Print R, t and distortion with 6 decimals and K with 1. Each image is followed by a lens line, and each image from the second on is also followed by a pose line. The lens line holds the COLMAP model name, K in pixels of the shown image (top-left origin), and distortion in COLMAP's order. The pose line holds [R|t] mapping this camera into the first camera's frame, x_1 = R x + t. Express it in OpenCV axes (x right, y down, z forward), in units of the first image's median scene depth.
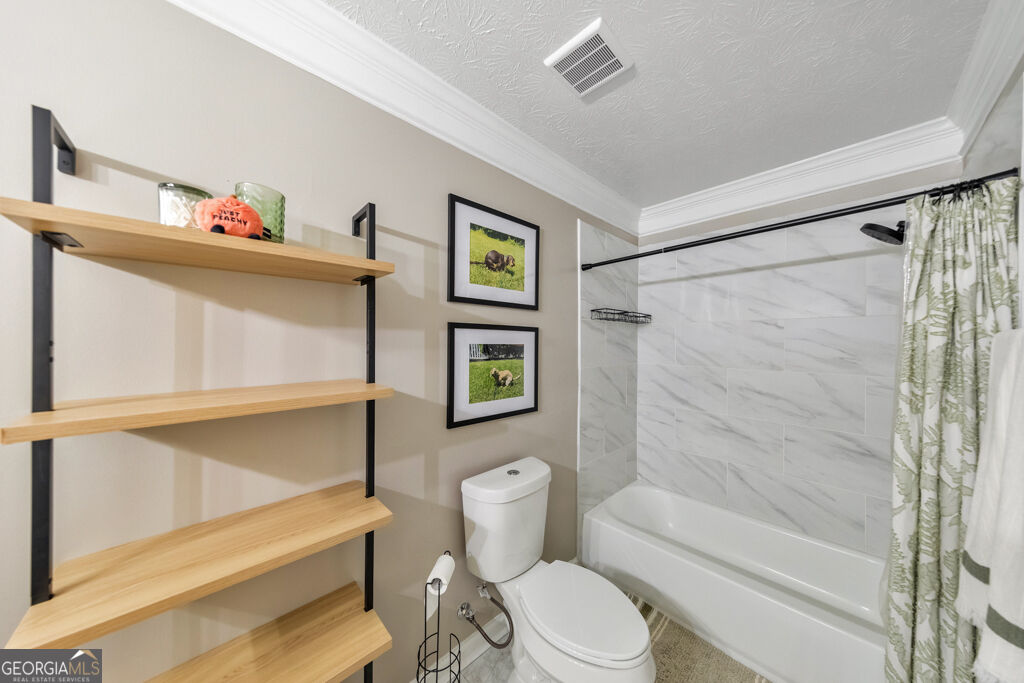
lens RADIAL K [[325.8, 0, 514.2], [0, 325.8, 343.5], [0, 0, 1]] dist [0.003938, -0.000397]
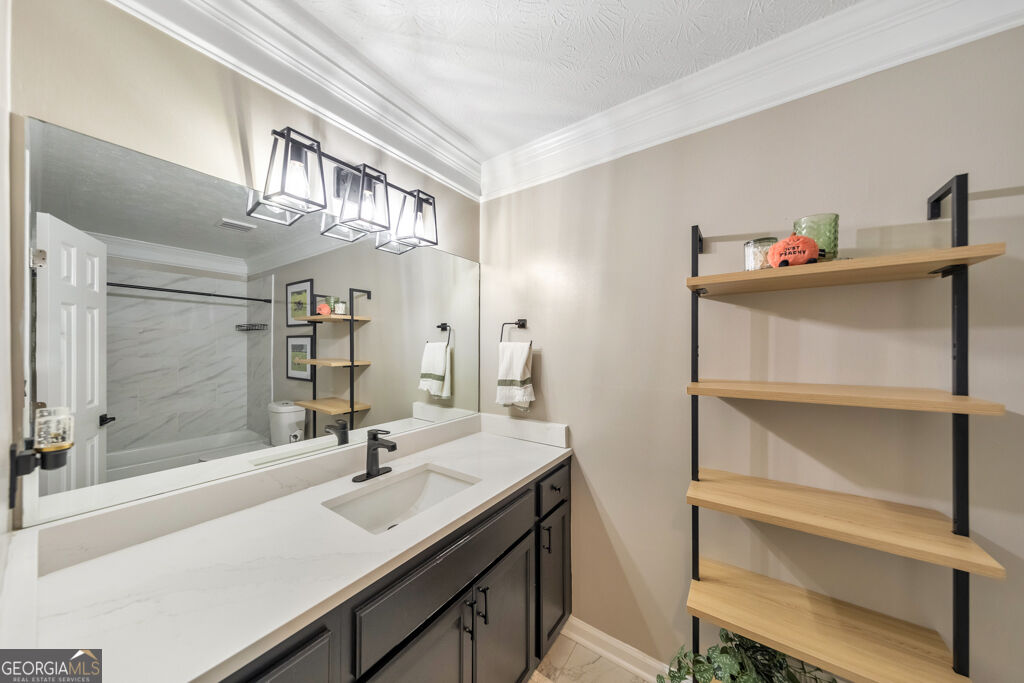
lens RADIAL K [[325.8, 0, 515.4], [0, 325.8, 345.1], [0, 0, 1]] dist [0.003938, -0.000397]
pose [[0.204296, -0.007249, -0.978882, 0.160865], [-0.001675, 0.999969, -0.007754, 0.003744], [0.978908, 0.003224, 0.204278, -0.305470]]
